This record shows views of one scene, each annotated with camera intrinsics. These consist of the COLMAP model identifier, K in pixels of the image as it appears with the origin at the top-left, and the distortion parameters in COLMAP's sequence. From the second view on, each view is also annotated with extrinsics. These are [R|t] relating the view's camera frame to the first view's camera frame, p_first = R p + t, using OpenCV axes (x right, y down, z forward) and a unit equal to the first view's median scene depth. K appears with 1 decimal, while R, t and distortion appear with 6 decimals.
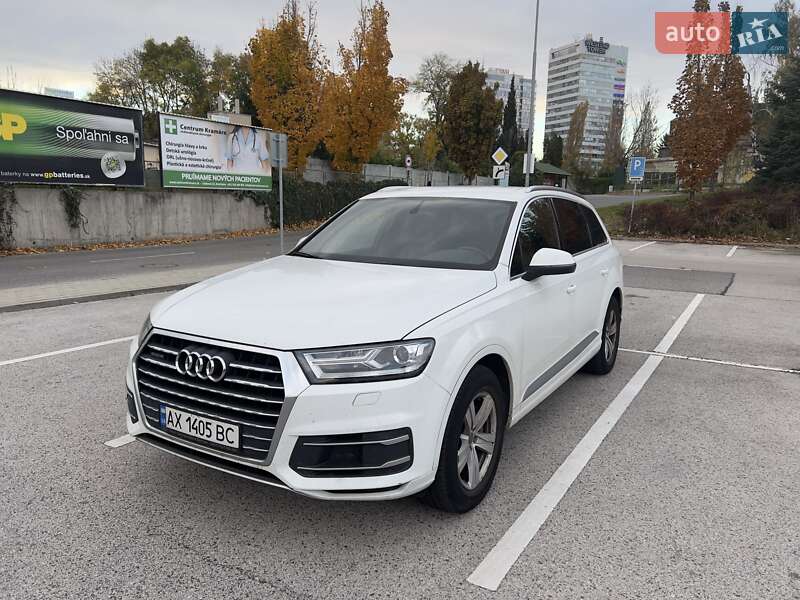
lens RADIAL K [[596.2, 0, 407.7], [0, 596.2, 299.4], [0, 0, 1]] dist [0.037669, -0.041858]
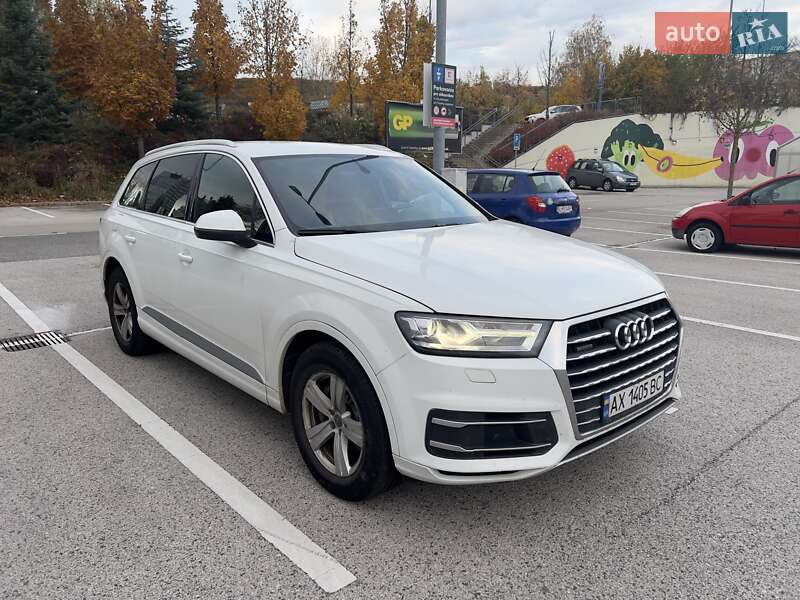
lens RADIAL K [[596.2, 0, 403.4], [0, 596.2, 302.4], [0, 0, 1]] dist [0.037669, -0.041858]
pose [[0.315814, -0.223203, 0.922194, -0.204456], [0.155584, 0.970963, 0.181725, -0.025762], [-0.935978, 0.086087, 0.341370, 0.154630]]
